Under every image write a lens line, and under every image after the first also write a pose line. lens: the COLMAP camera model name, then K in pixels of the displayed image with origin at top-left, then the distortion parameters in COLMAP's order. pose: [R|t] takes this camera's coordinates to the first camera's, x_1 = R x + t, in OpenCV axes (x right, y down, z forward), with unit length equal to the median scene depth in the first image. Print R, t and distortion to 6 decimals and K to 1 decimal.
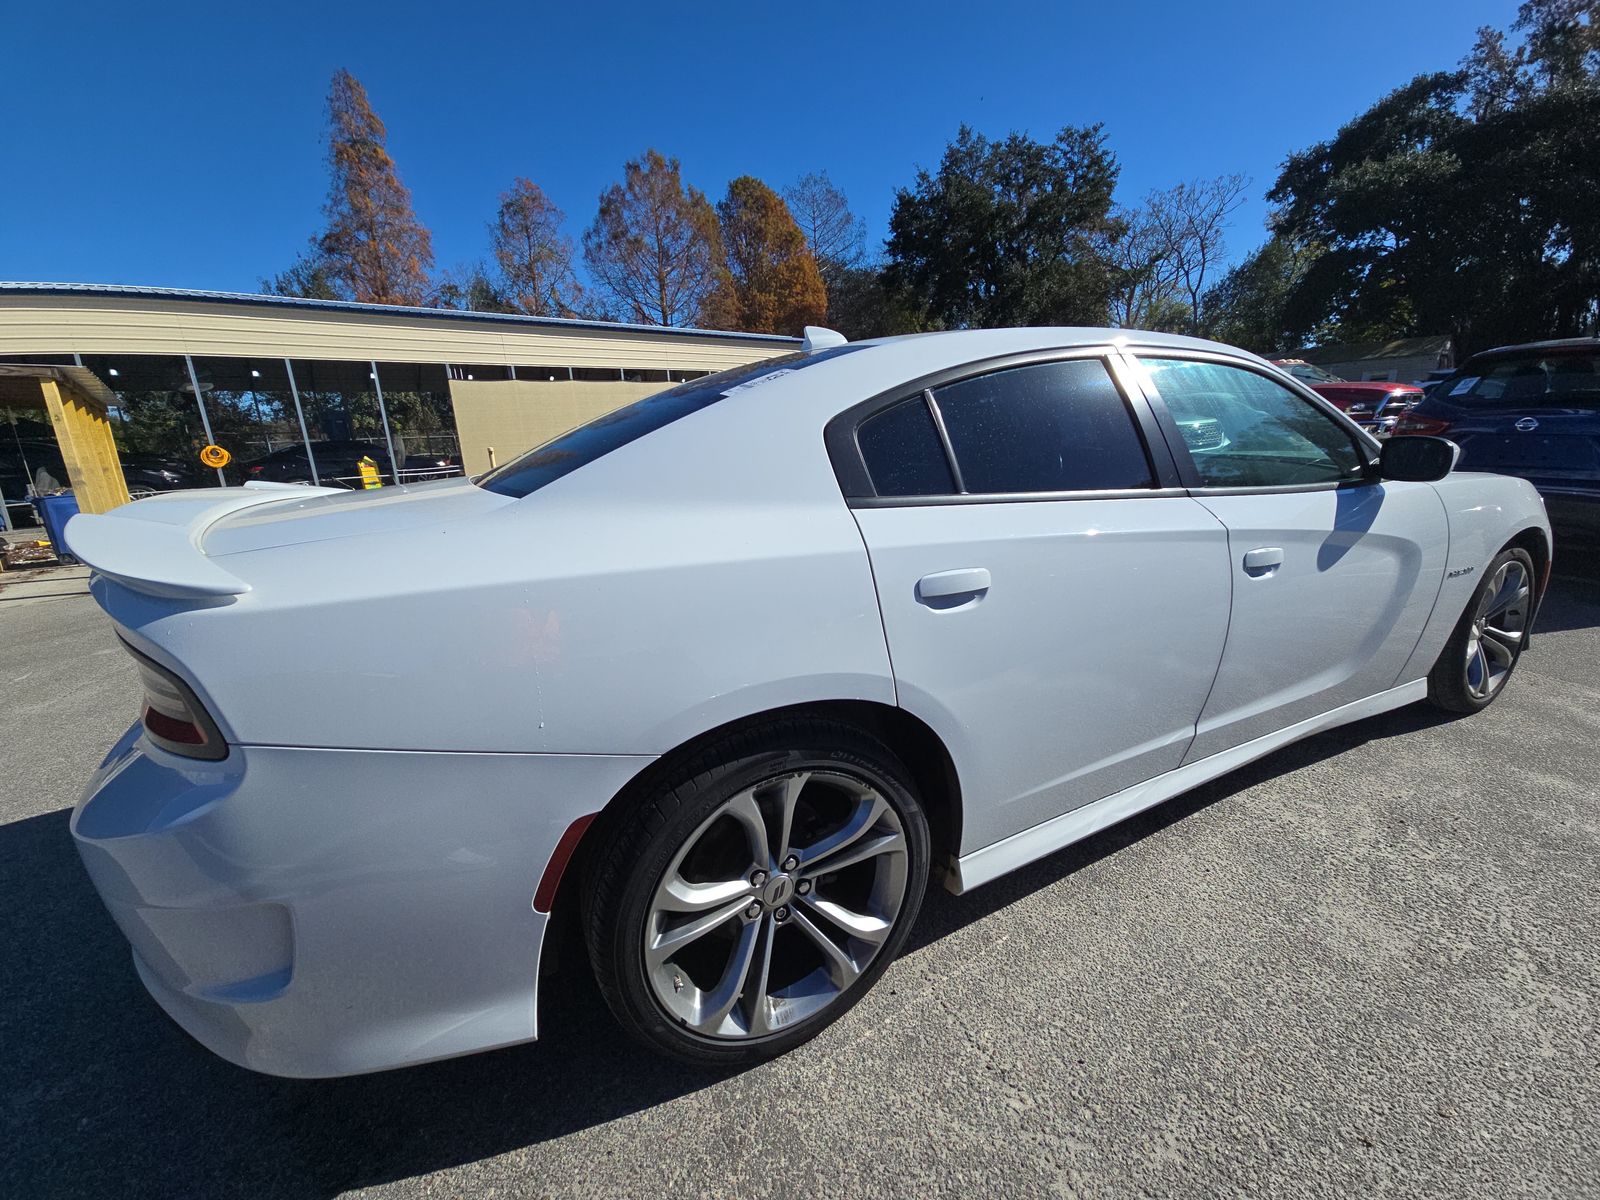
lens RADIAL K [[639.4, 0, 804.6], [0, 639.4, 602.2], [0, 0, 1]] dist [0.002575, -0.001907]
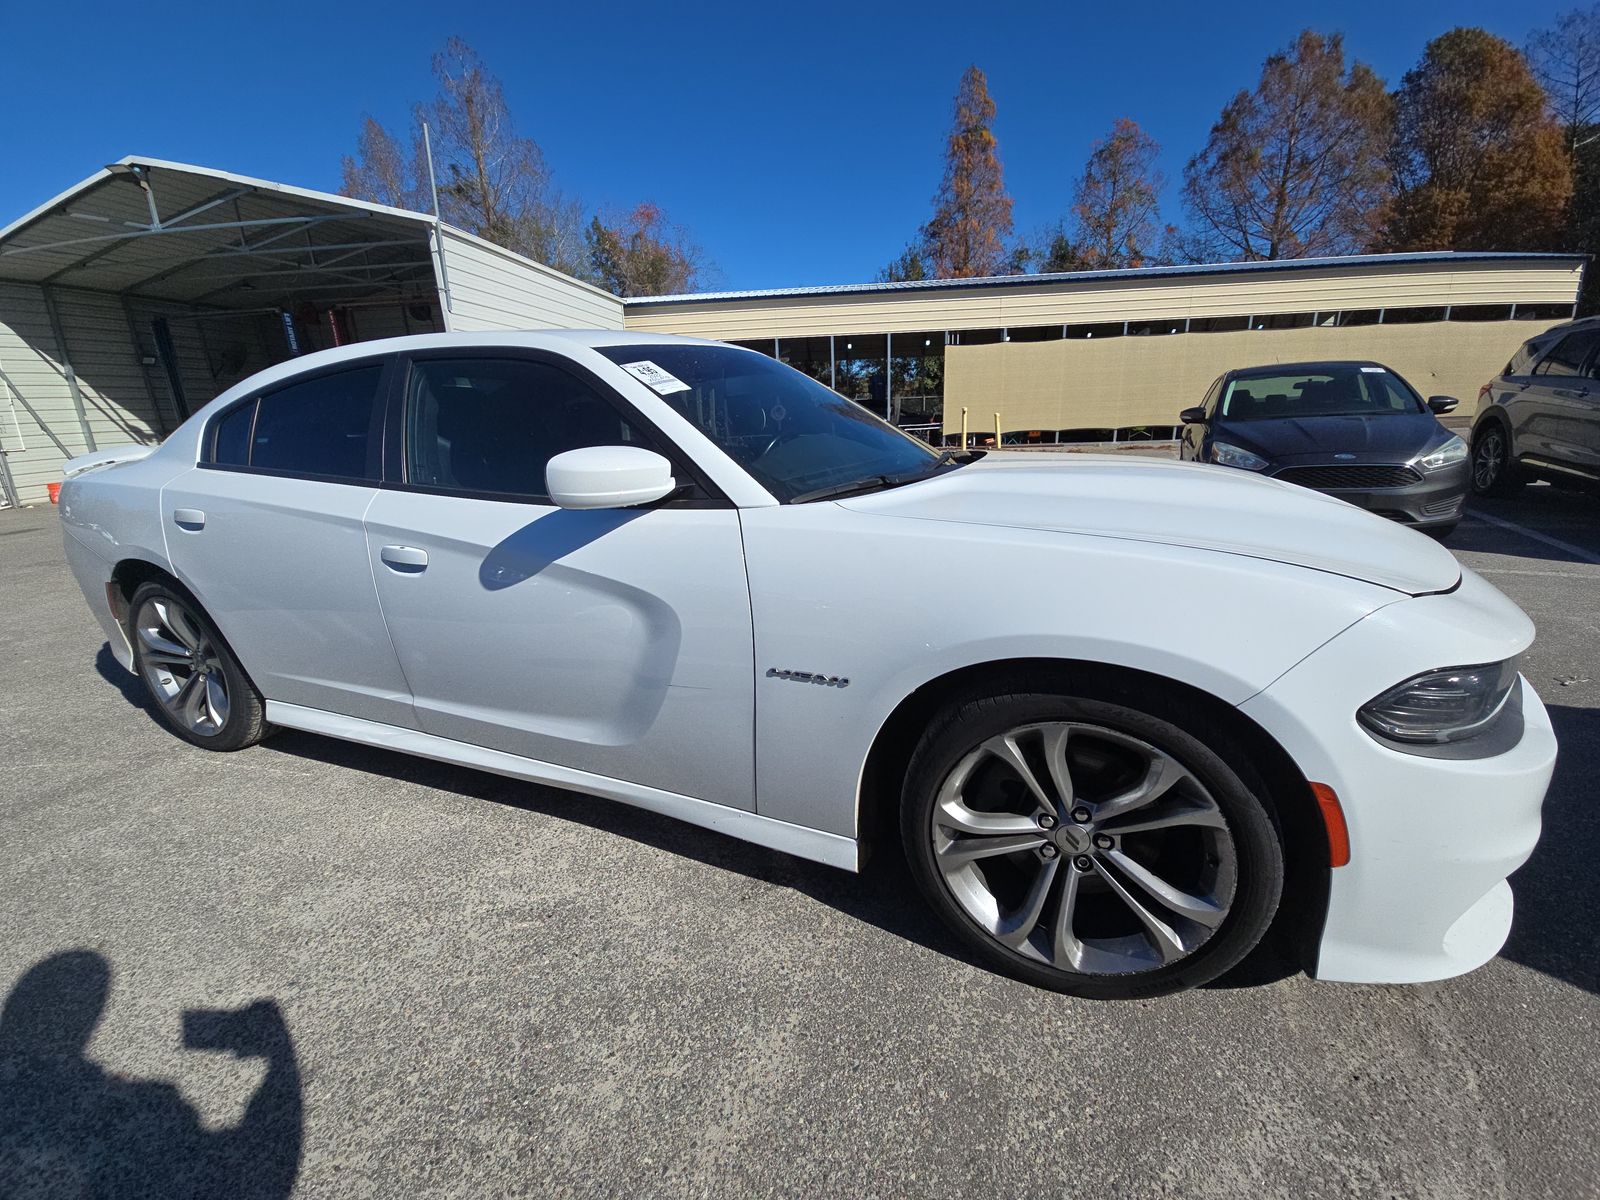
lens RADIAL K [[639.4, 0, 805.7], [0, 639.4, 604.4], [0, 0, 1]] dist [0.002575, -0.001907]
pose [[0.659697, 0.239874, -0.712222, 0.112598], [-0.193771, 0.969942, 0.147192, -0.016053], [0.726121, 0.040906, 0.686349, 0.045073]]
